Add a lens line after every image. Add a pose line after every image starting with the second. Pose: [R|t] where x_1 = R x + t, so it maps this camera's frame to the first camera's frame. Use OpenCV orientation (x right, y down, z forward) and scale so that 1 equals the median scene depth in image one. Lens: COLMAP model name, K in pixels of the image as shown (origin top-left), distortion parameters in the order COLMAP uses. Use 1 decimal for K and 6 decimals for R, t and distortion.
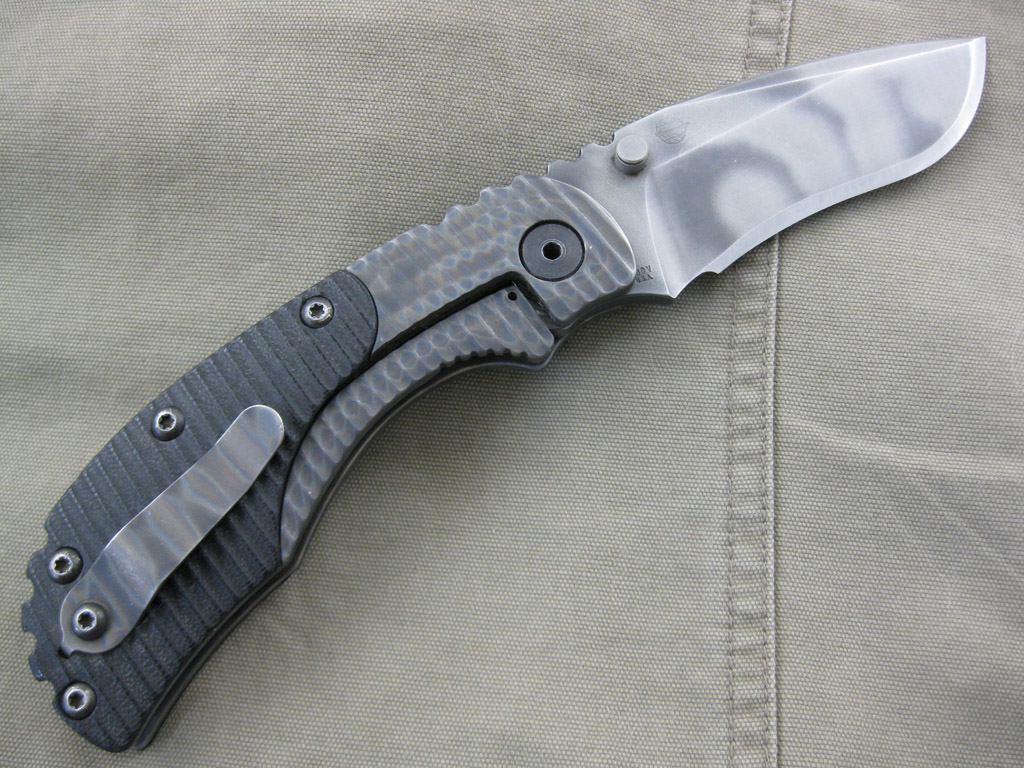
lens RADIAL K [[1020.8, 0, 496.5], [0, 1020.8, 339.0], [0, 0, 1]] dist [-0.112482, 0.000000]
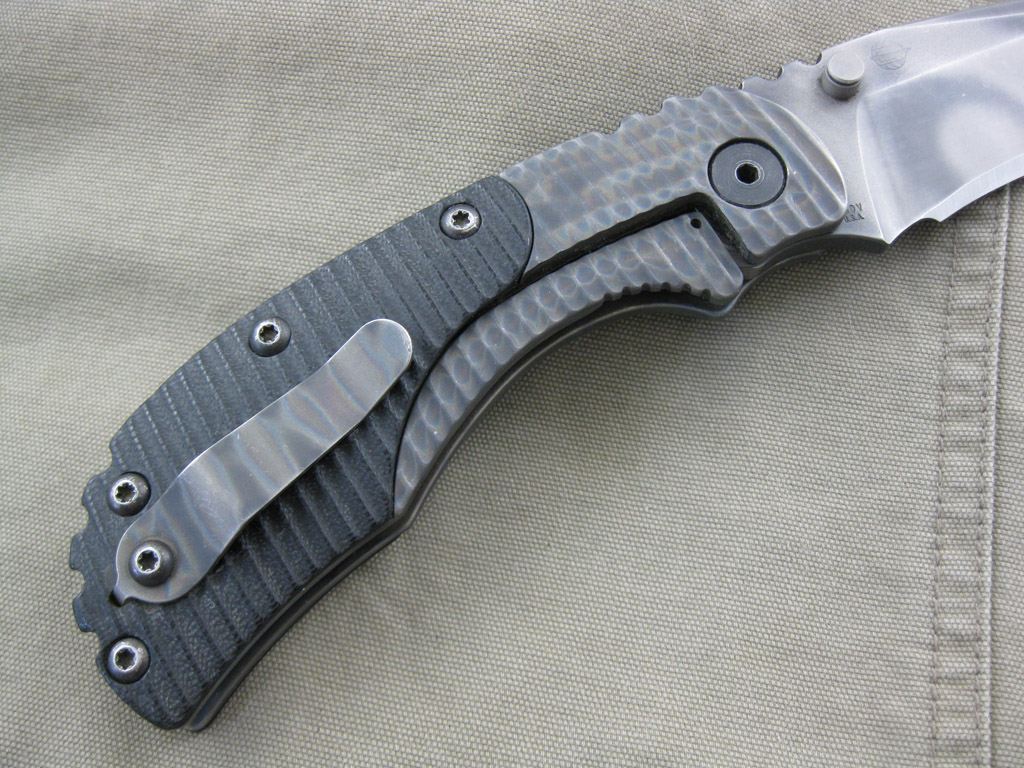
lens RADIAL K [[1020.8, 0, 514.4], [0, 1020.8, 341.1], [0, 0, 1]] dist [-0.112482, 0.000000]
pose [[0.994630, 0.085449, -0.058396, -0.076015], [-0.087534, 0.995577, -0.034112, 0.095849], [0.055222, 0.039041, 0.997711, 0.177843]]
